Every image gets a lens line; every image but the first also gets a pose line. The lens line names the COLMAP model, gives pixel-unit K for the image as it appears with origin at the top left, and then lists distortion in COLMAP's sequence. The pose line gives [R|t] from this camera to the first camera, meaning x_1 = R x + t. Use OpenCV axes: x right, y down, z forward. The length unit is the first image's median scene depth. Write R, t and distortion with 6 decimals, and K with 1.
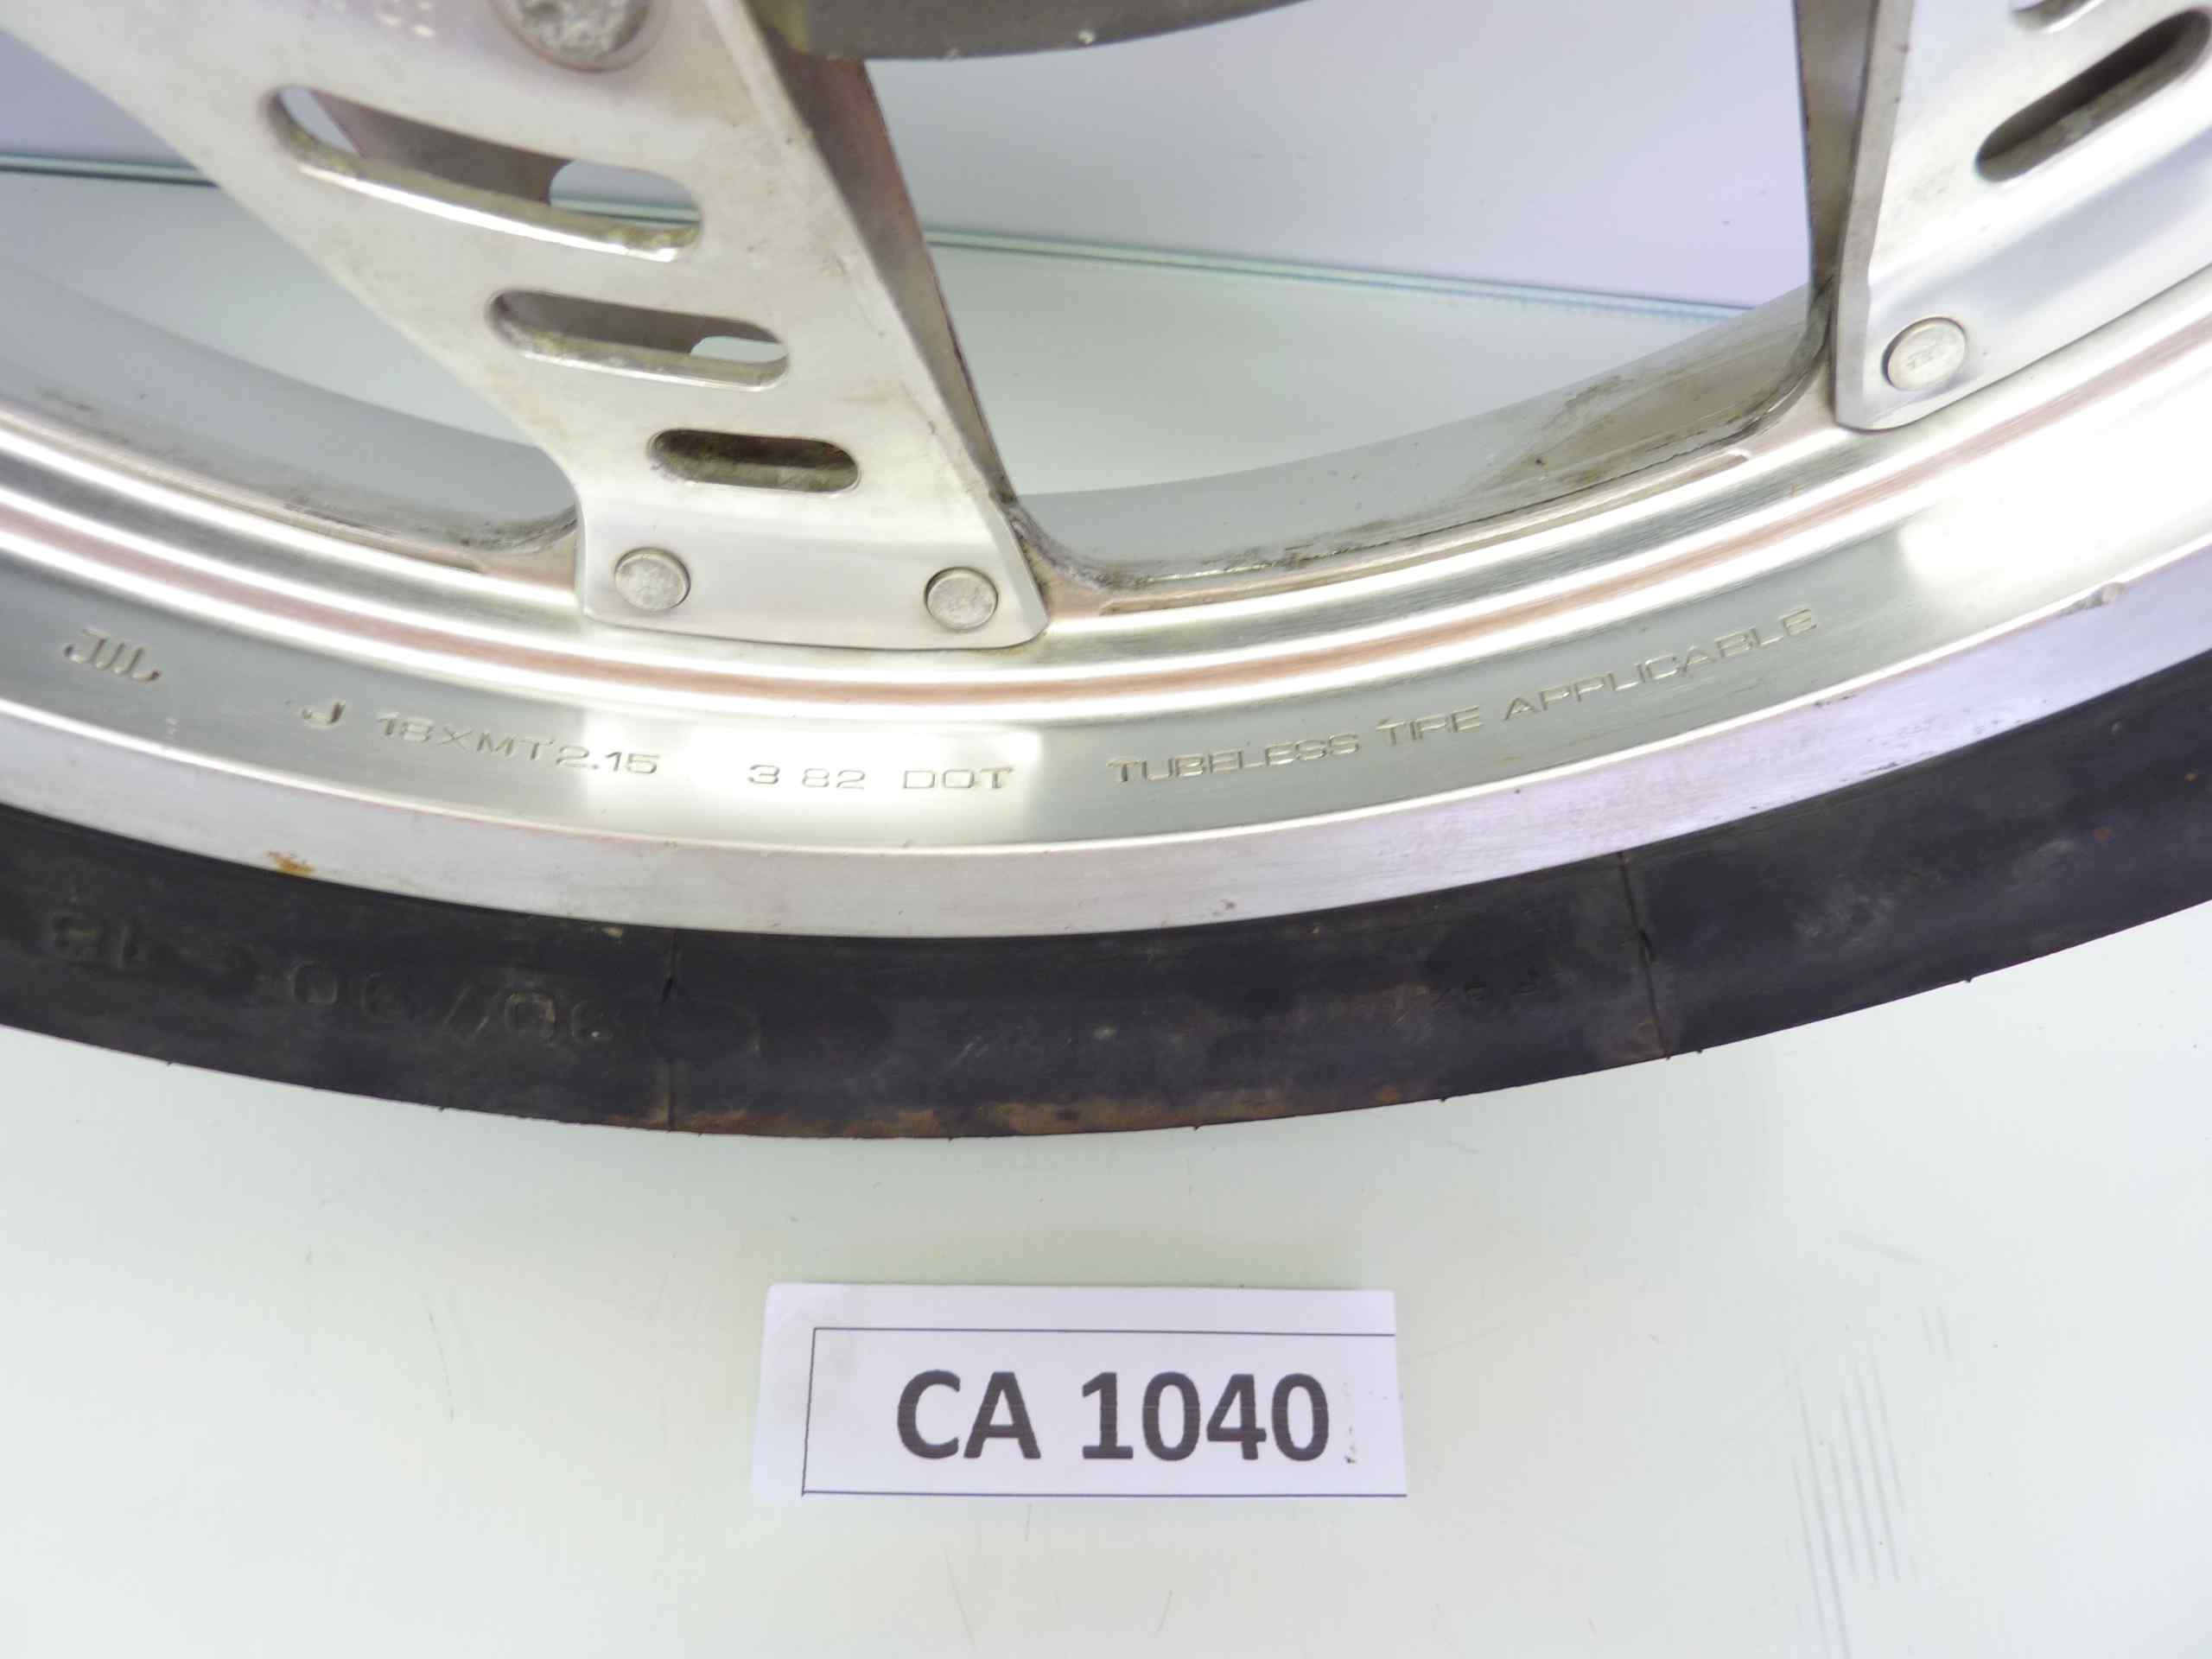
lens RADIAL K [[1632.8, 0, 1115.0], [0, 1632.8, 822.7], [0, 0, 1]] dist [-0.024394, 0.000528]
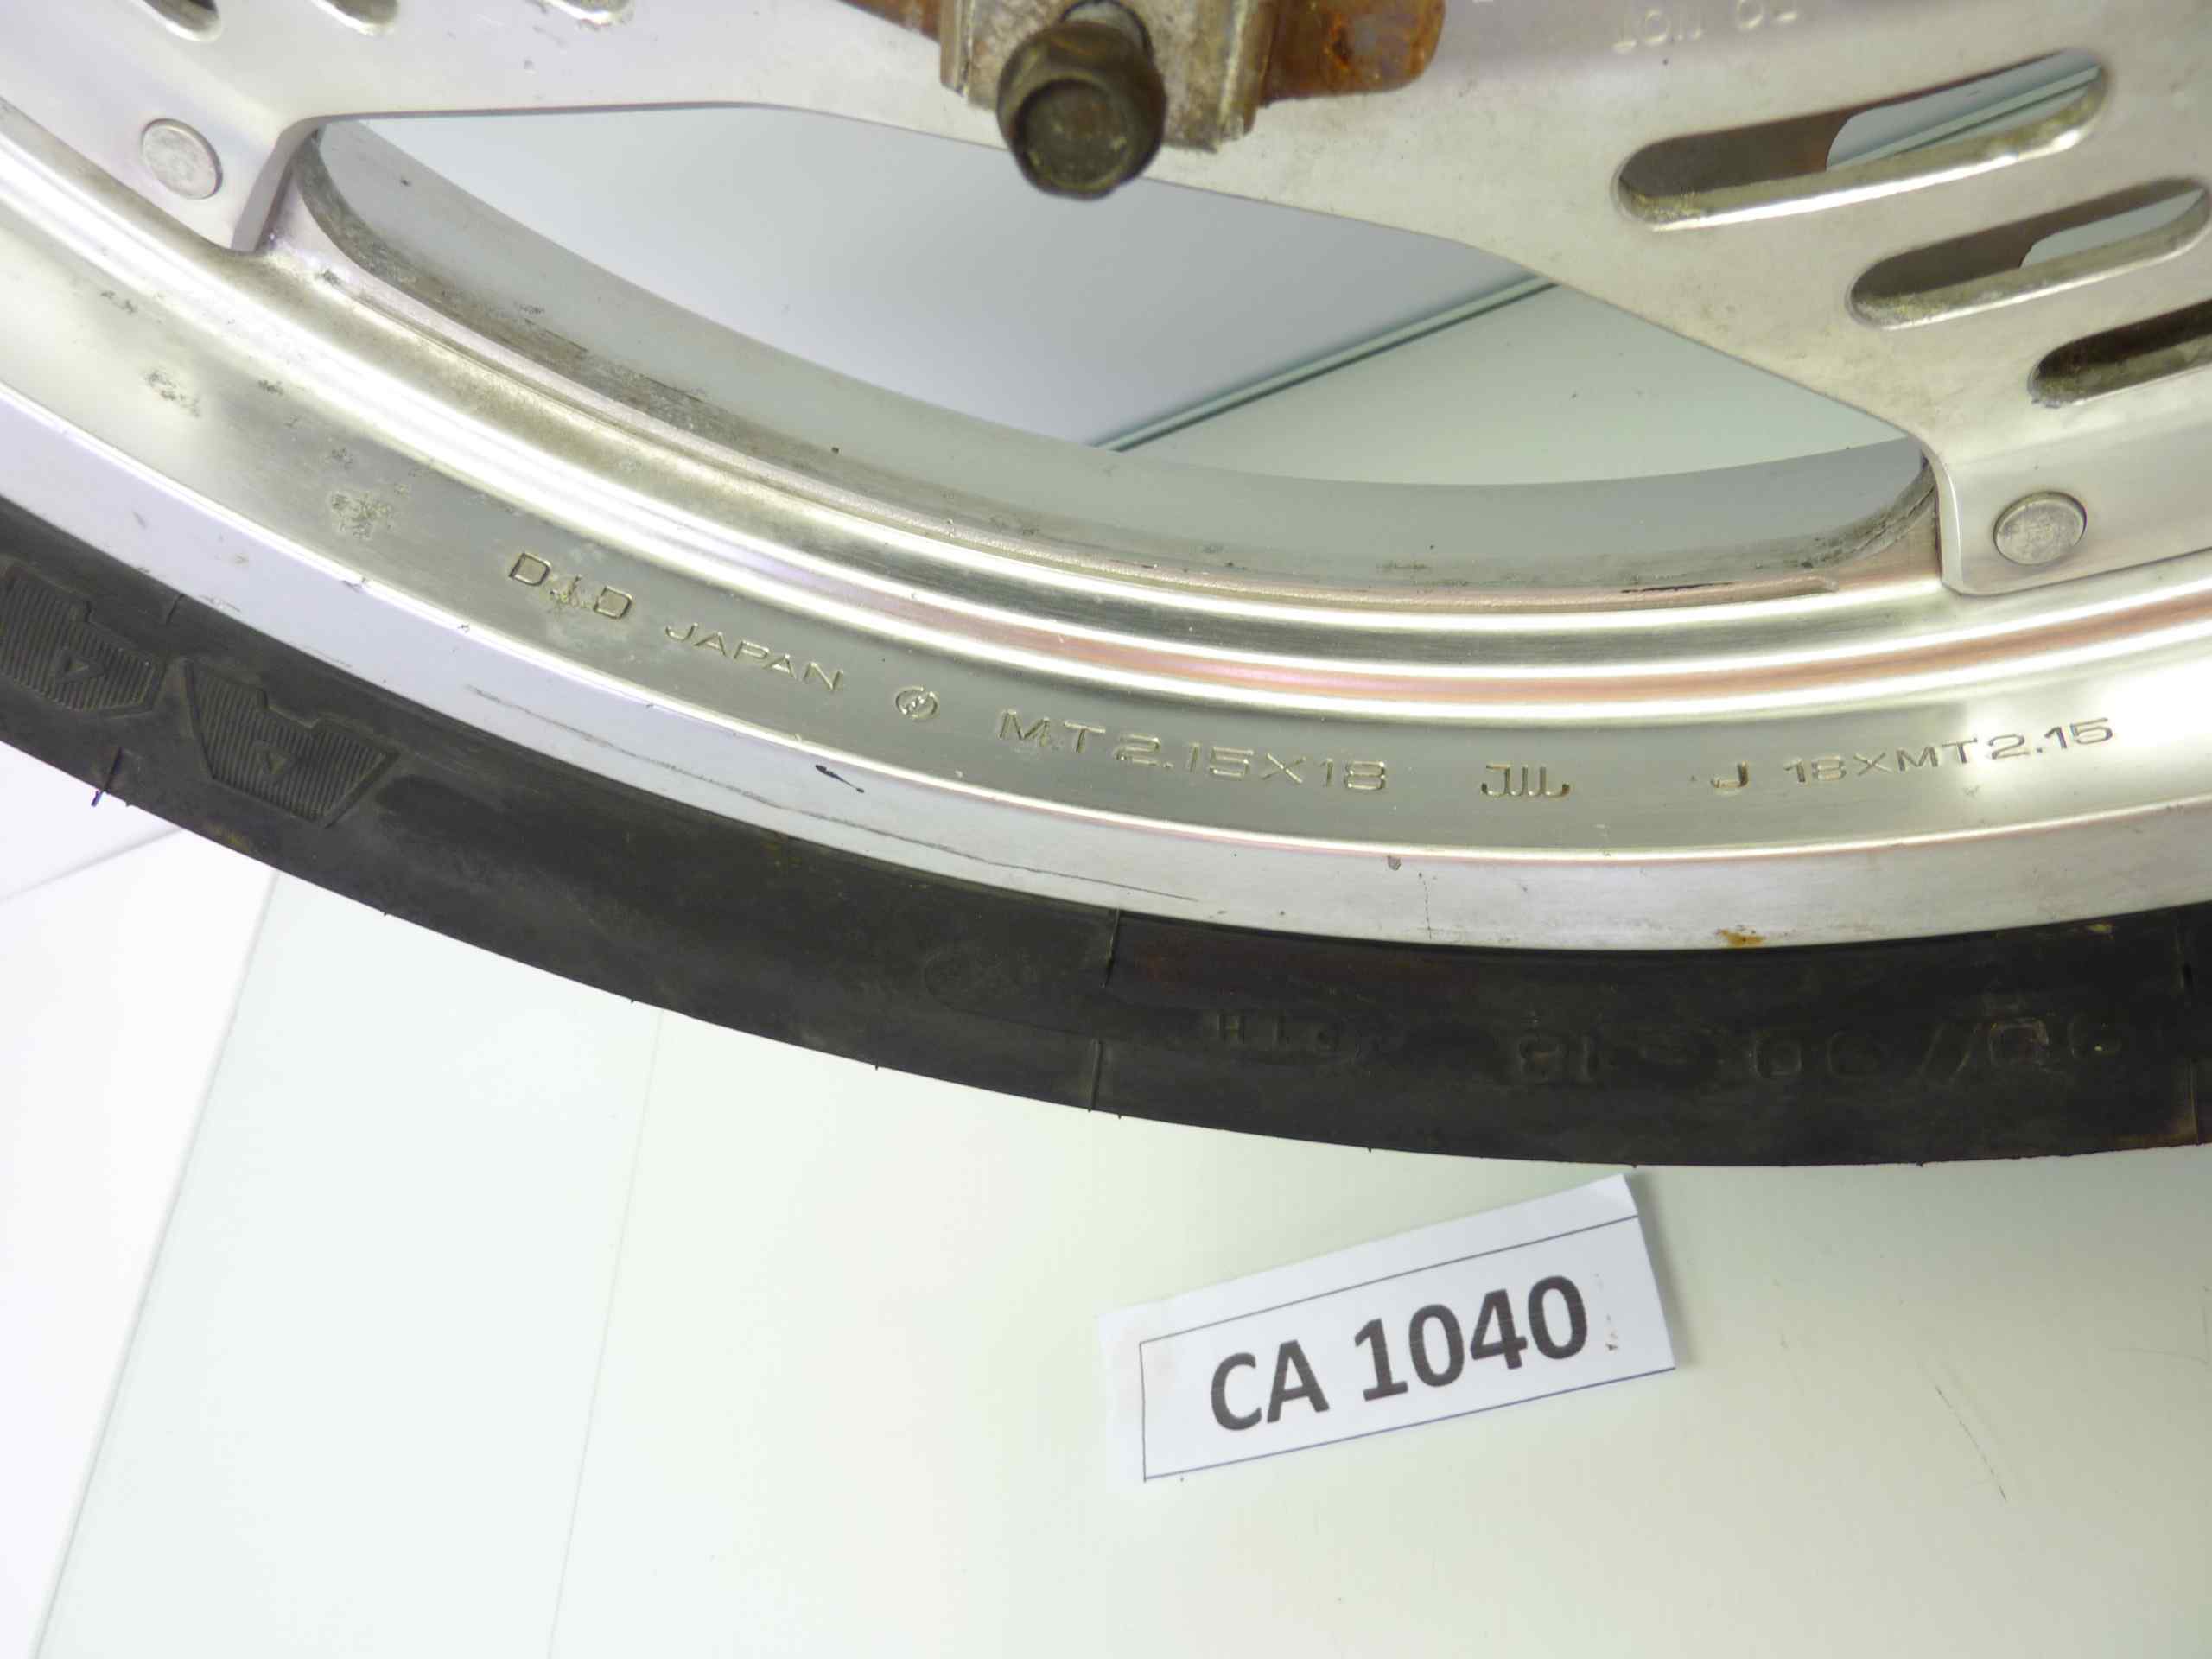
lens RADIAL K [[1632.8, 0, 1115.0], [0, 1632.8, 822.7], [0, 0, 1]] dist [-0.024394, 0.000528]
pose [[0.804855, -0.276780, -0.524978, -0.274393], [0.255640, 0.960003, -0.114207, -0.024580], [0.535590, -0.042285, 0.843419, -0.015173]]
